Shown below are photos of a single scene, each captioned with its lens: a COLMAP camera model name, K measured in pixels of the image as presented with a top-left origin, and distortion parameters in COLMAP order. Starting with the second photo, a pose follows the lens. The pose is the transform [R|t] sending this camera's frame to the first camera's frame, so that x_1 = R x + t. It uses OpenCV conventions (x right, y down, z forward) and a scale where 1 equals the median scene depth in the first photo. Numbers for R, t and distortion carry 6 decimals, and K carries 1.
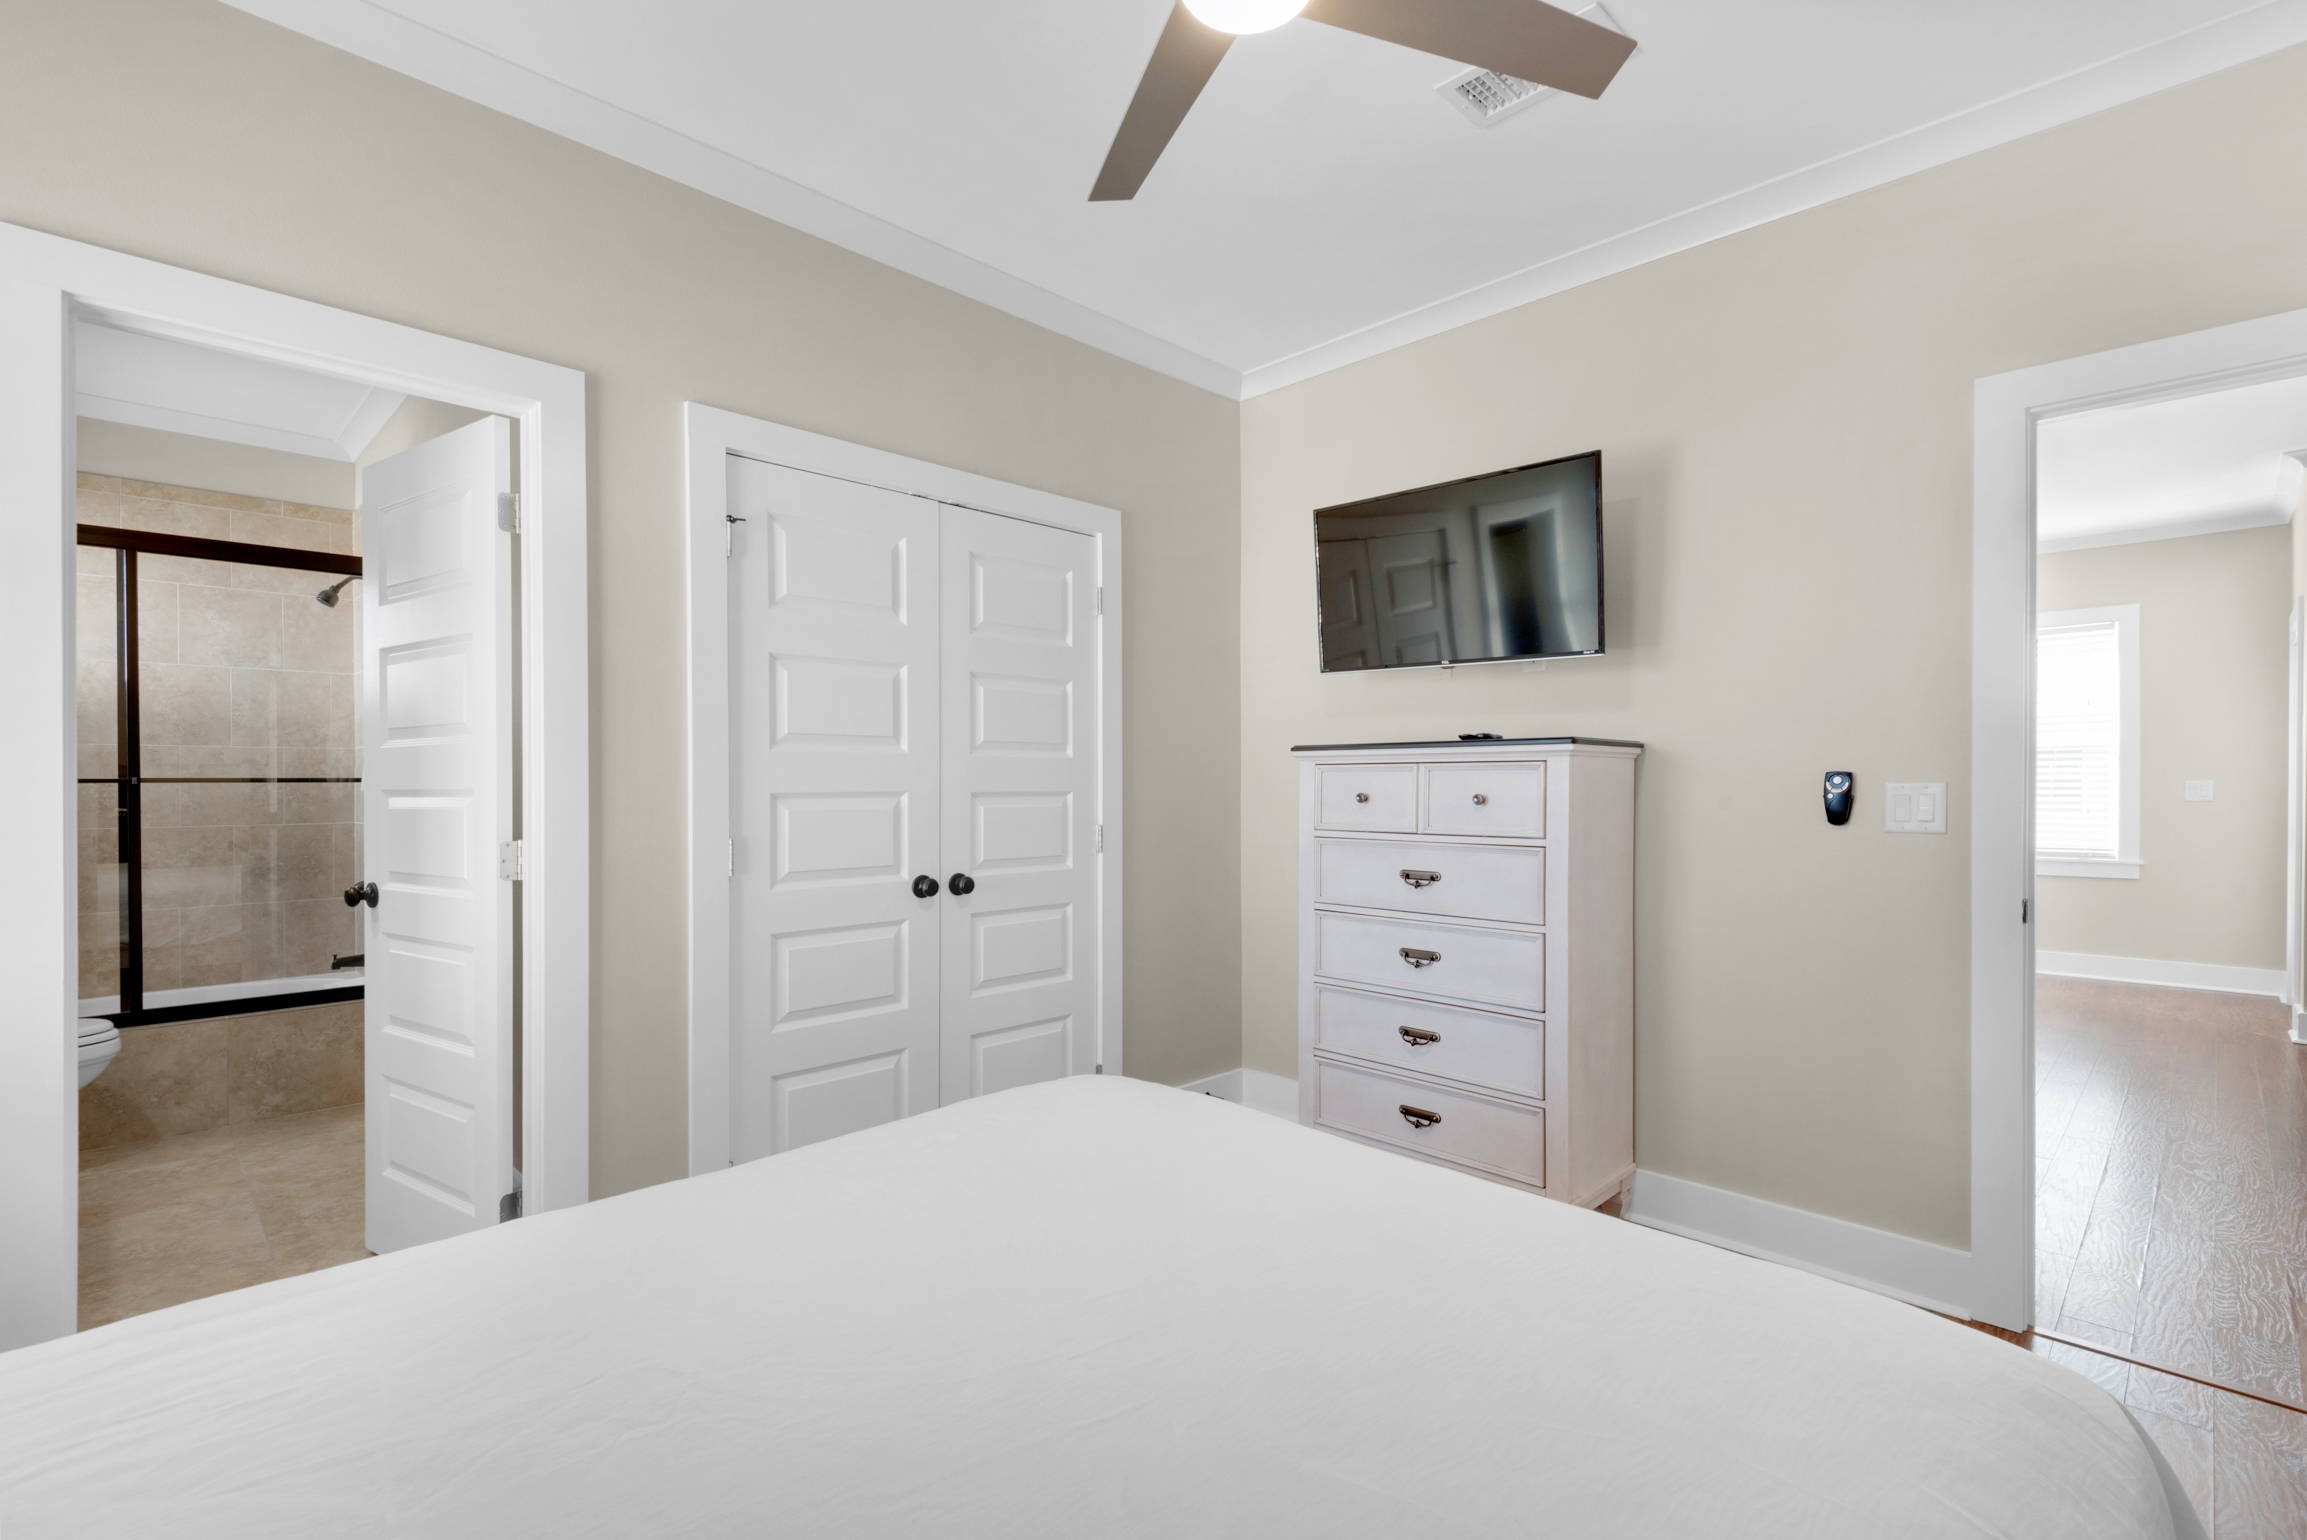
lens RADIAL K [[1035.2, 0, 1171.0], [0, 1035.2, 795.0], [0, 0, 1]] dist [0.003819, -0.000431]
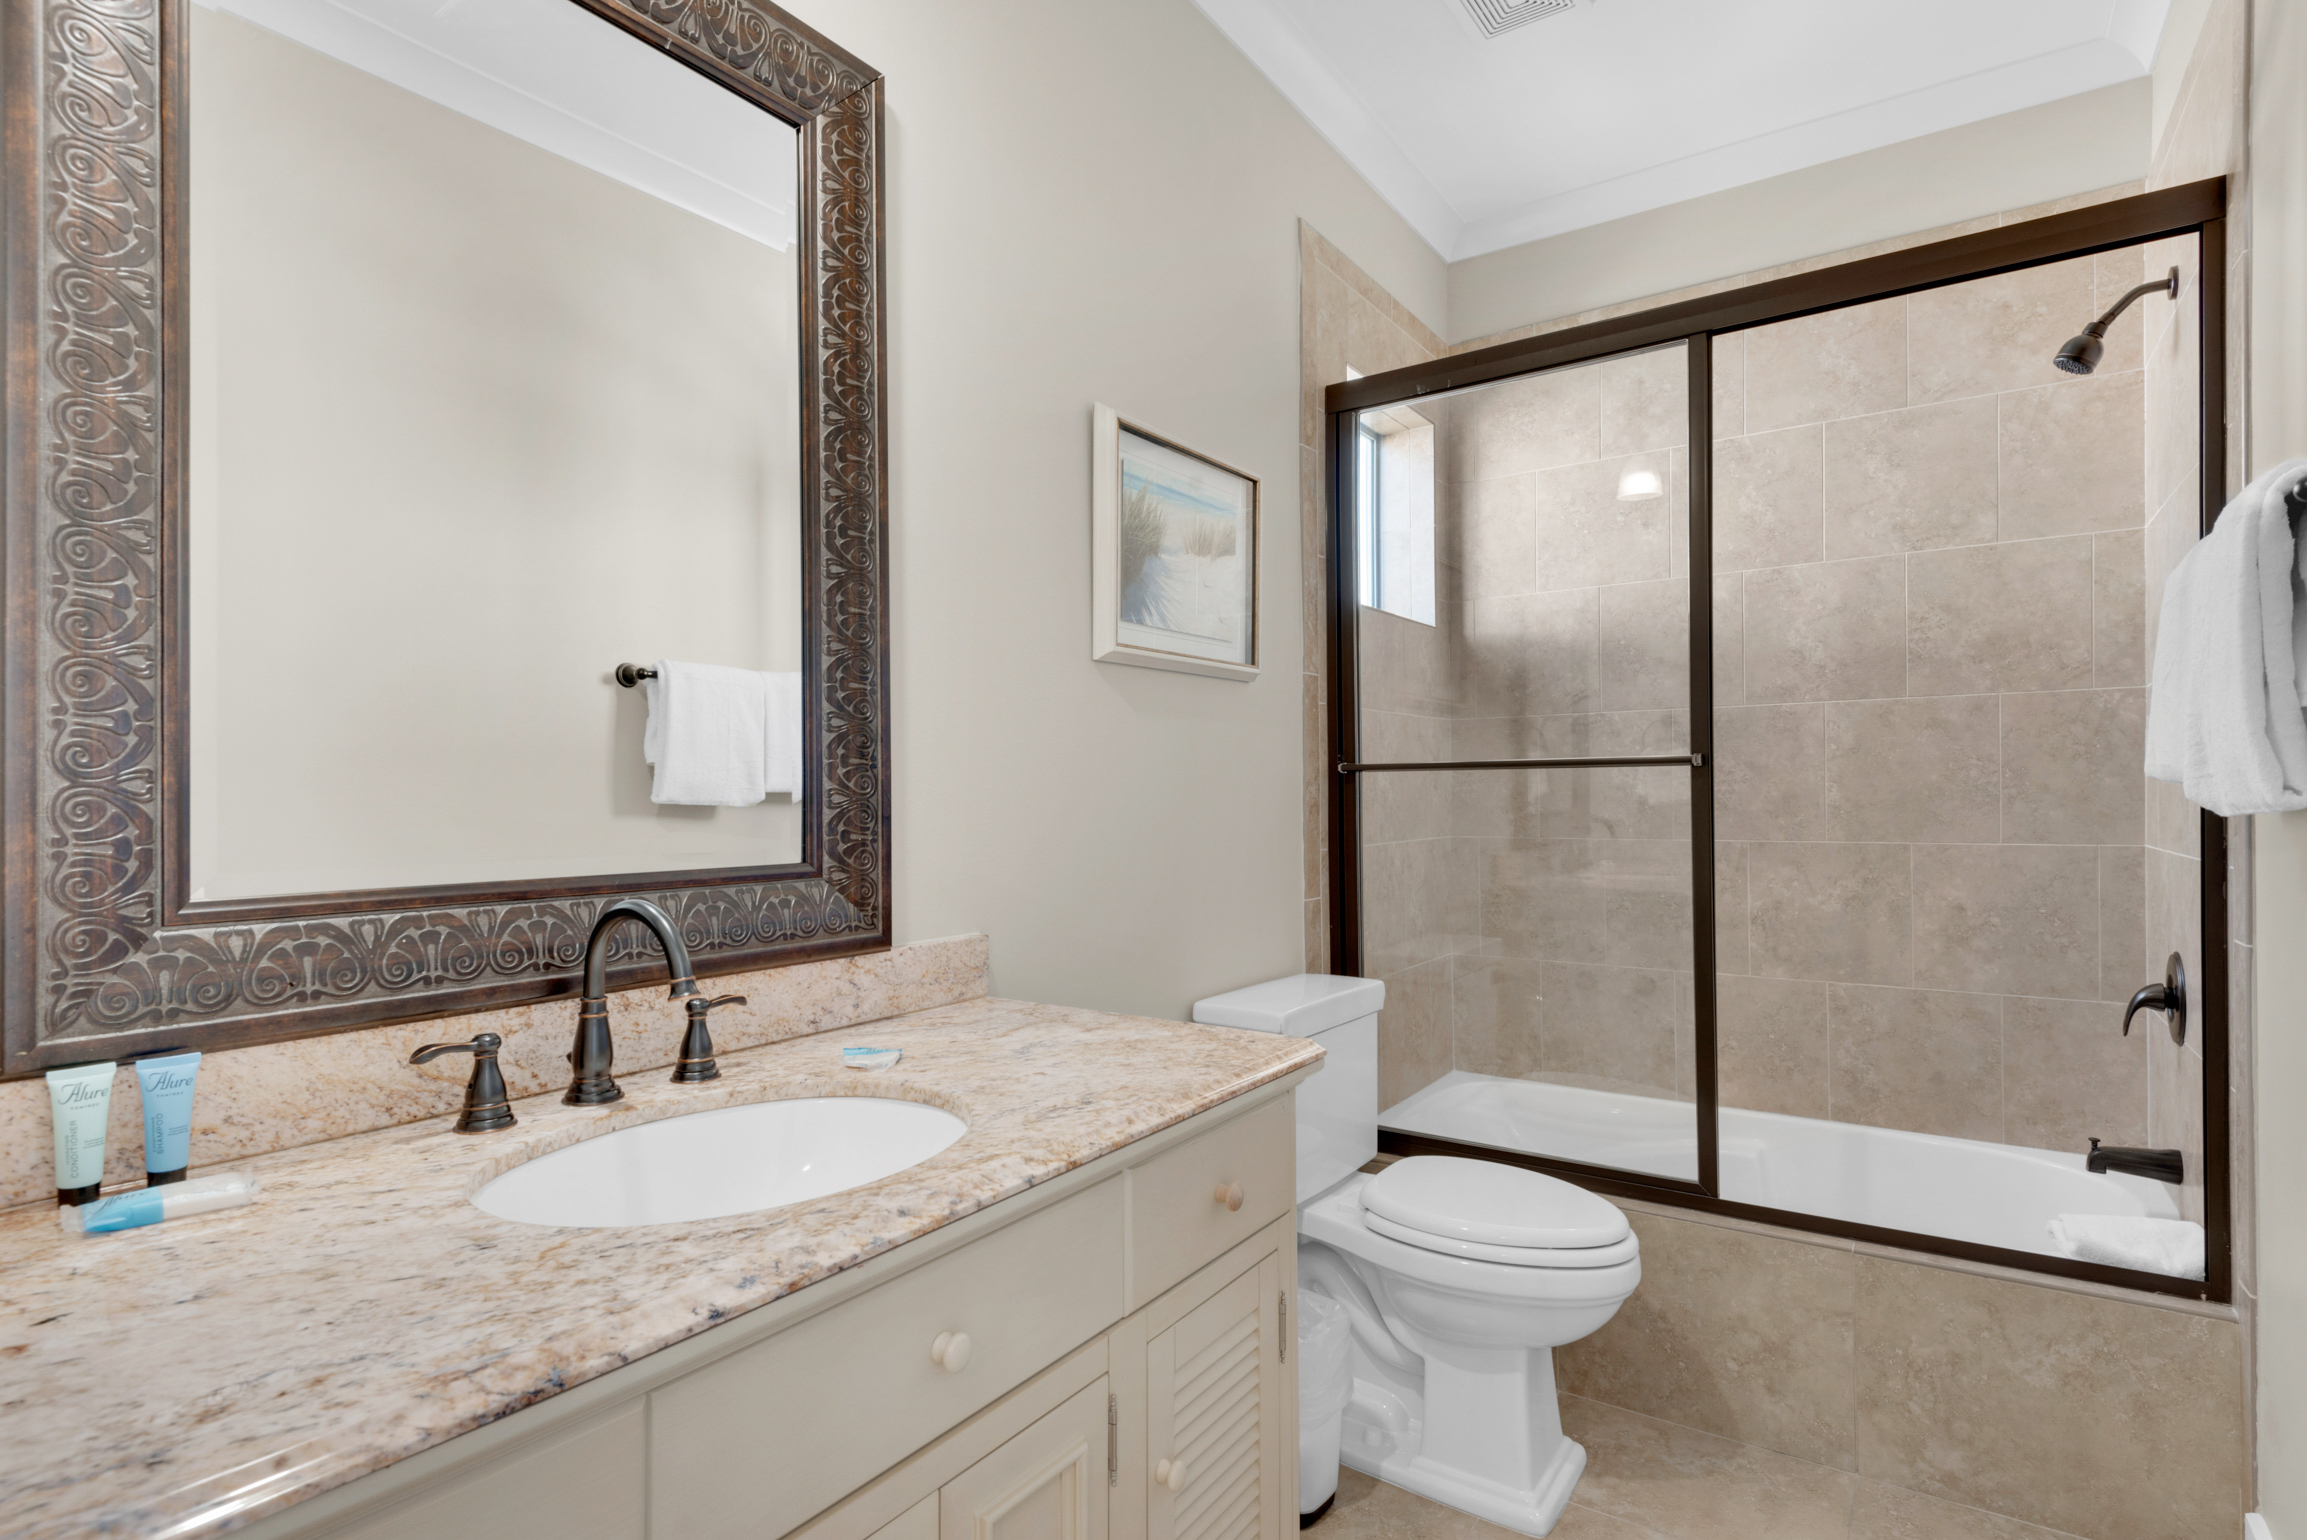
lens RADIAL K [[1131.6, 0, 1150.9], [0, 1131.6, 793.9], [0, 0, 1]] dist [0.006703, 0.000199]
pose [[0.162546, -0.000980, -0.986701, -0.389497], [-0.001409, 0.999998, -0.001225, 0.004896], [0.986700, 0.001589, 0.162544, 0.521649]]
